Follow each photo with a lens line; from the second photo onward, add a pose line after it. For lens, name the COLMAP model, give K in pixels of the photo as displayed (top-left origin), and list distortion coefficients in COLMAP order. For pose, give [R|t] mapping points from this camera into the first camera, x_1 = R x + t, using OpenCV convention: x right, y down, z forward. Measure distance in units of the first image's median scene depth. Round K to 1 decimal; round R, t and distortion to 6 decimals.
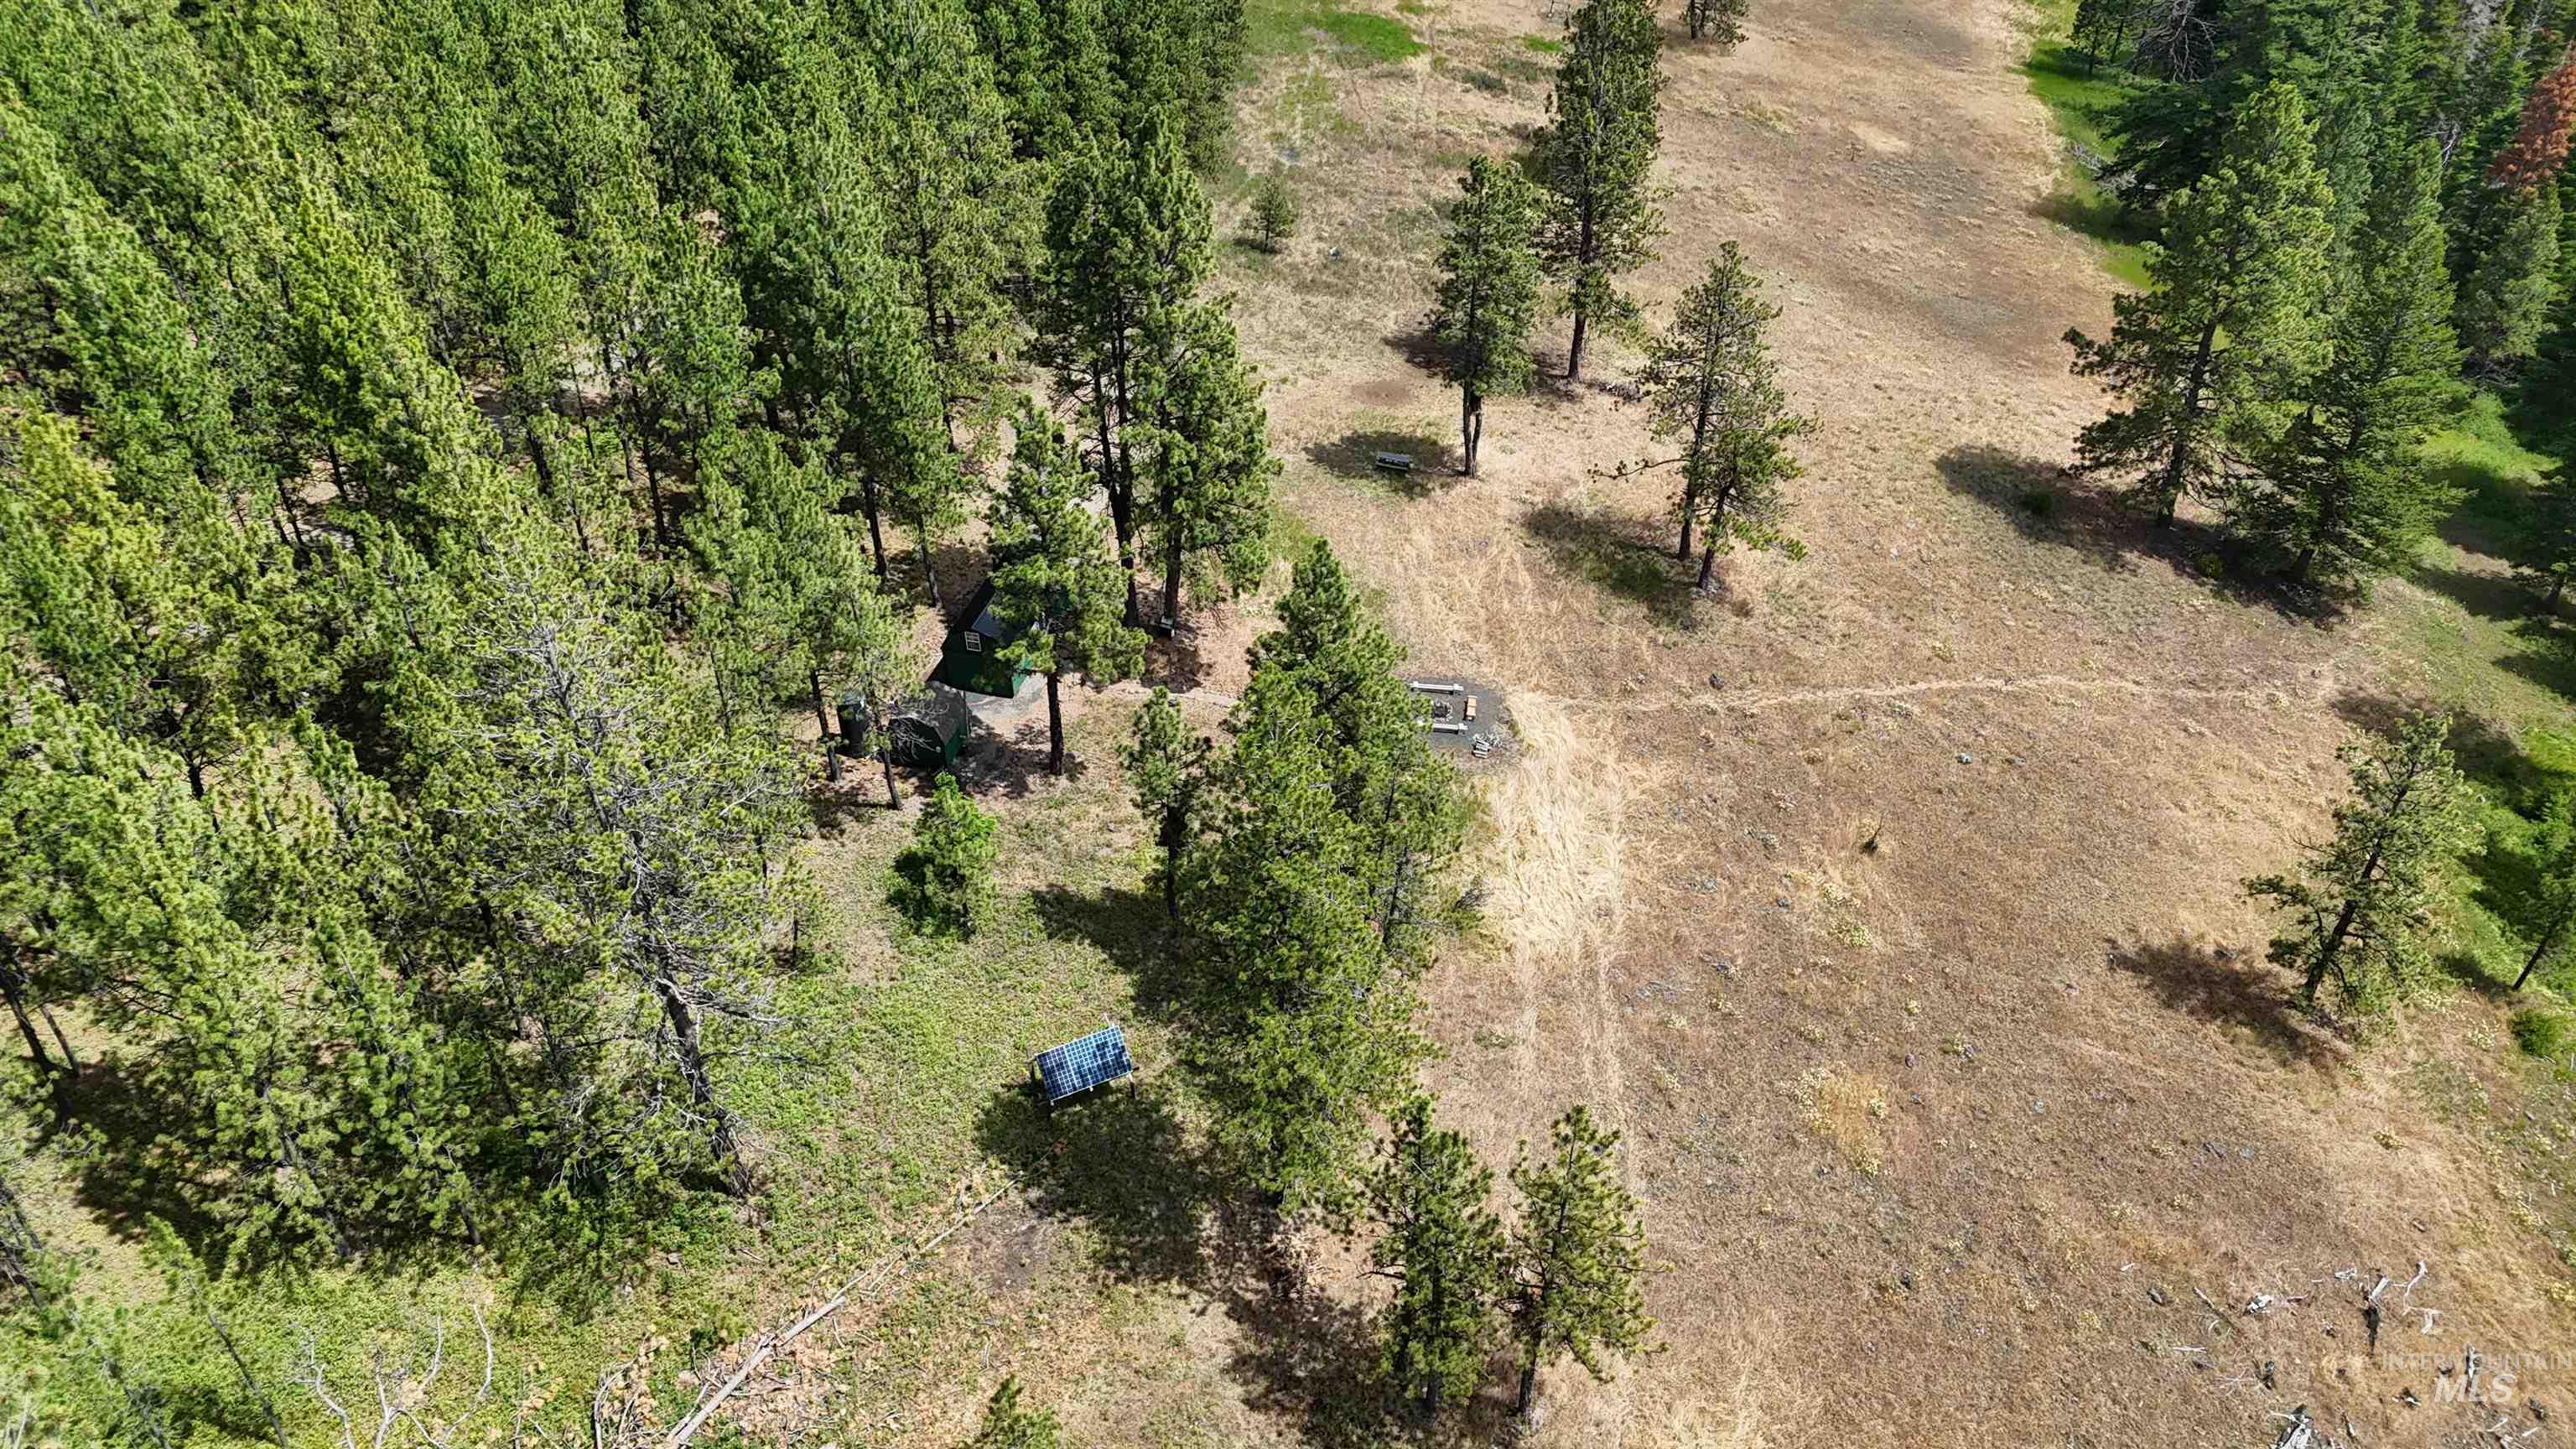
lens RADIAL K [[1879.0, 0, 1288.0], [0, 1879.0, 724.5], [0, 0, 1]] dist [0.089002, -0.087152]
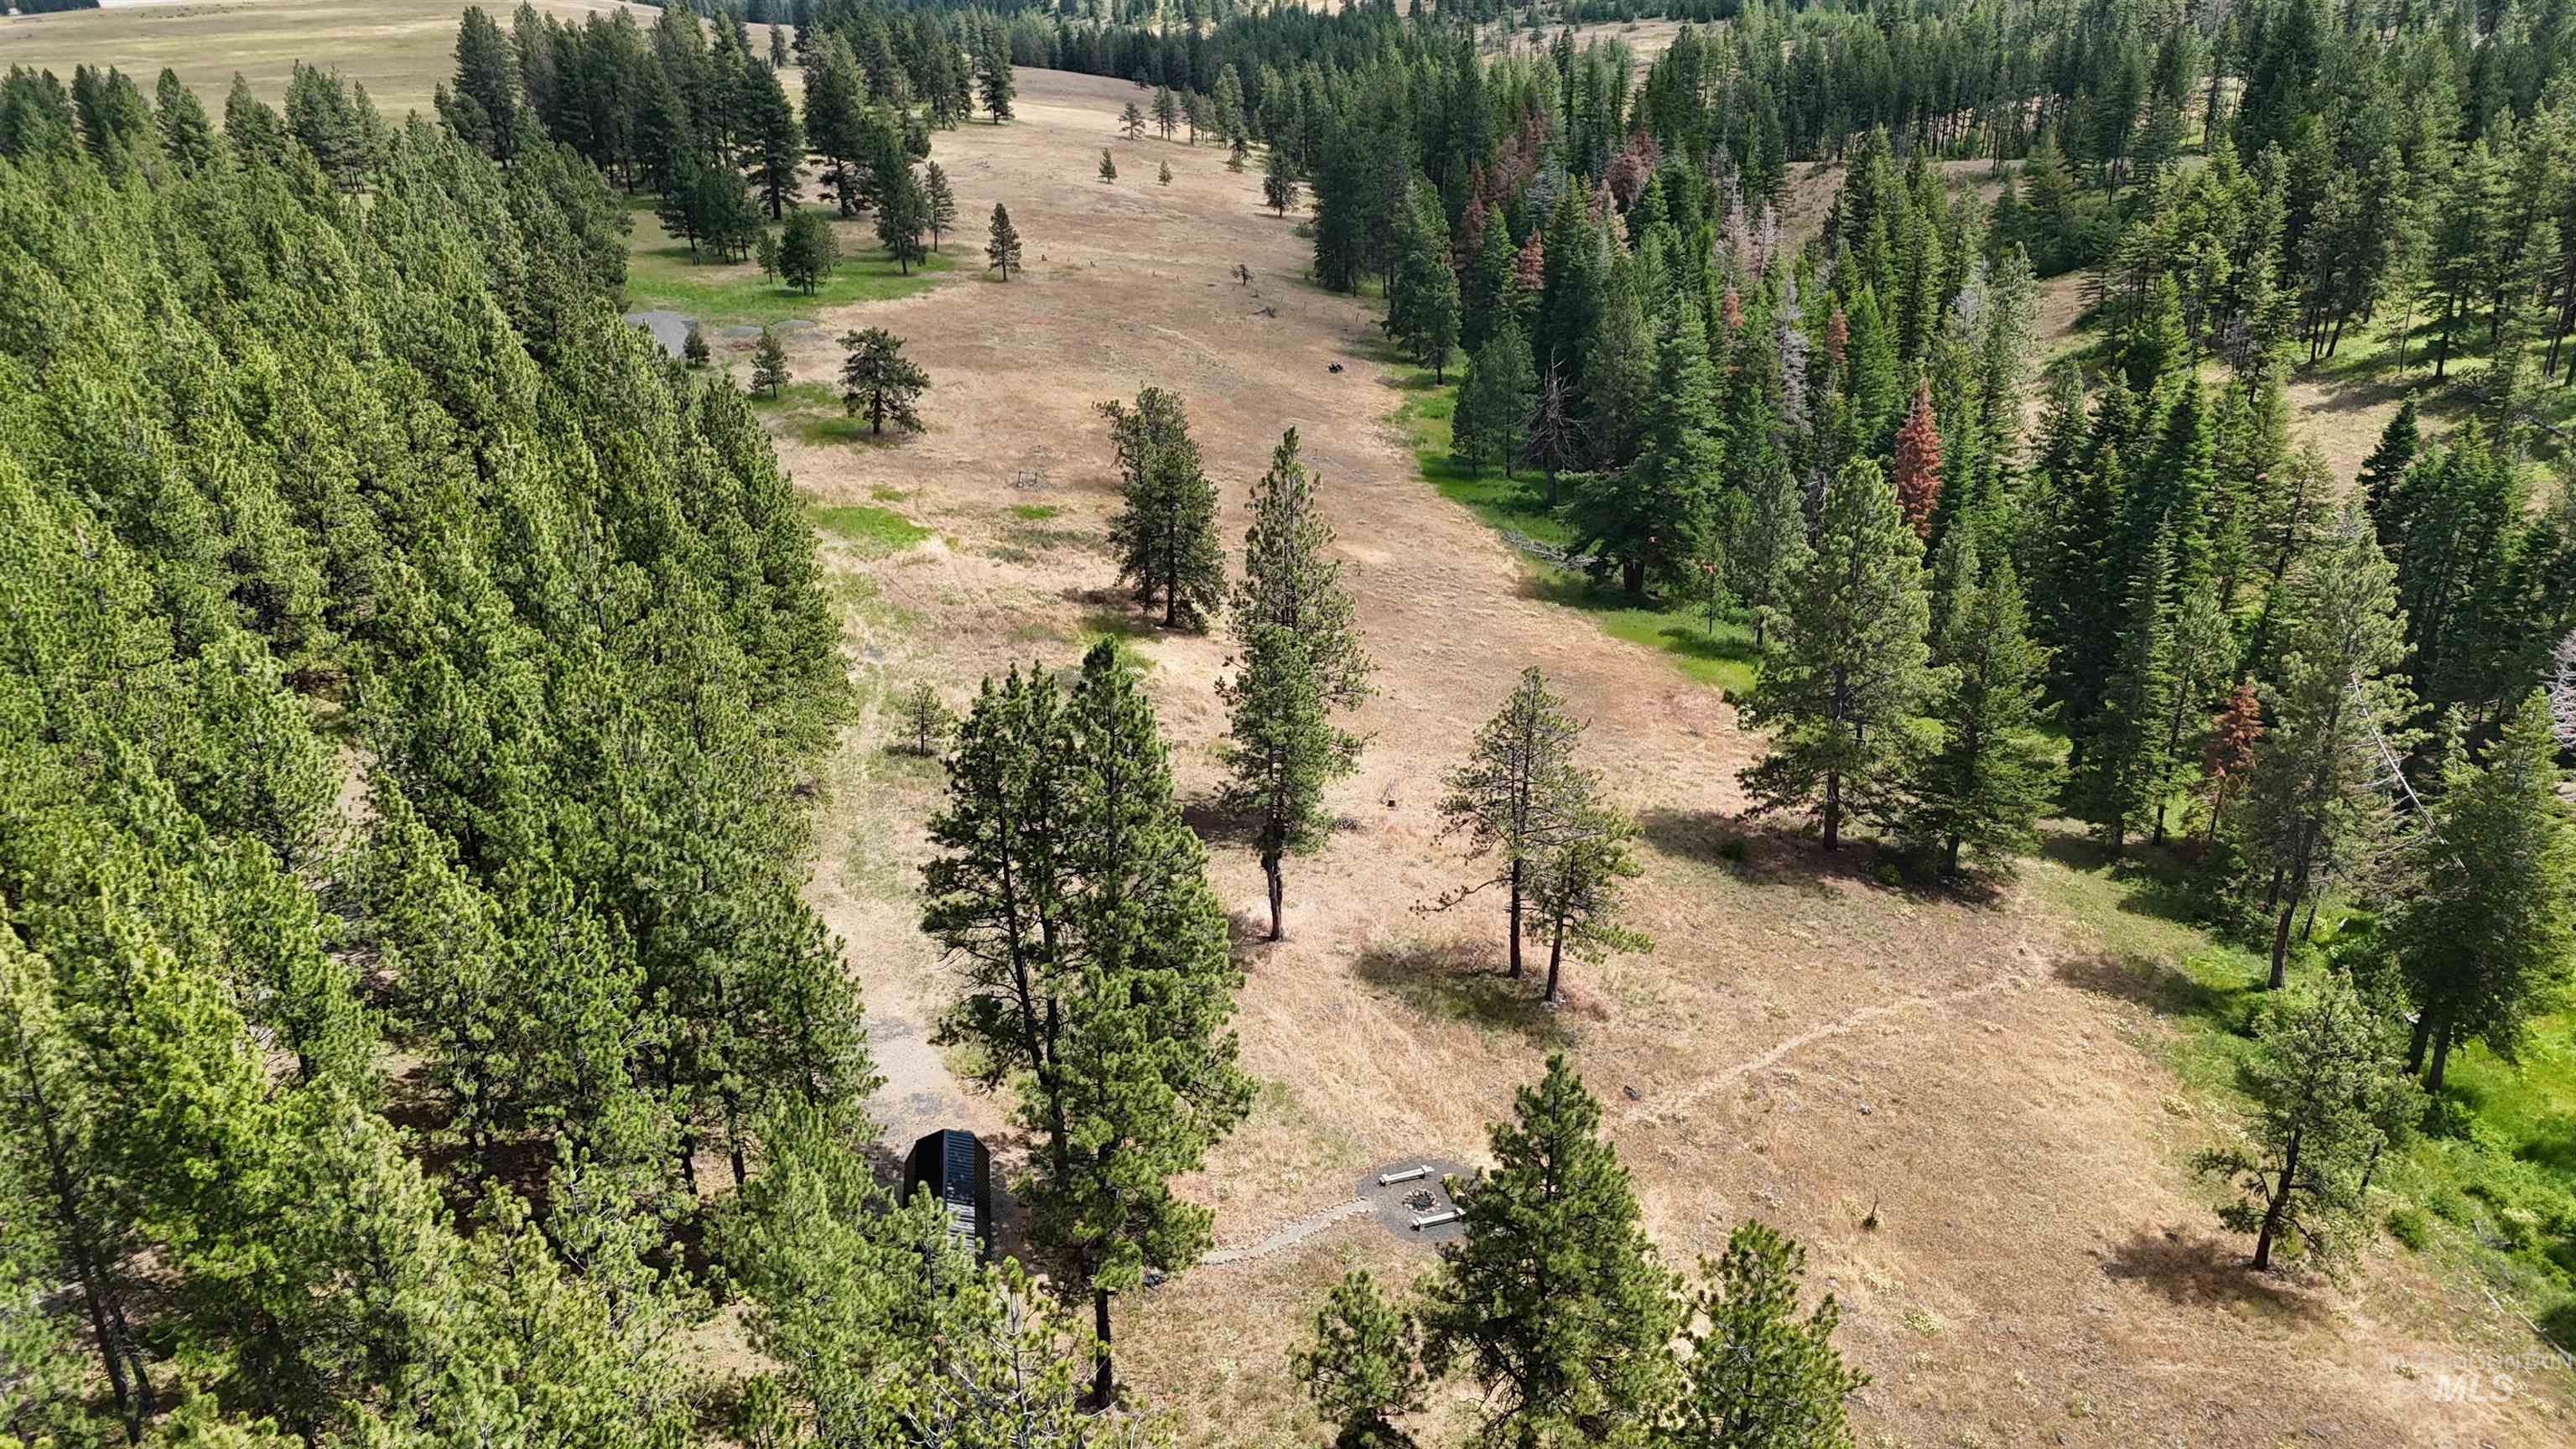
lens RADIAL K [[1879.0, 0, 1288.0], [0, 1879.0, 724.5], [0, 0, 1]] dist [0.089002, -0.087152]
pose [[0.912754, -0.178857, 0.367274, -0.234134], [0.254896, 0.951926, -0.169896, -0.074635], [-0.319231, 0.248690, 0.914464, 0.102339]]
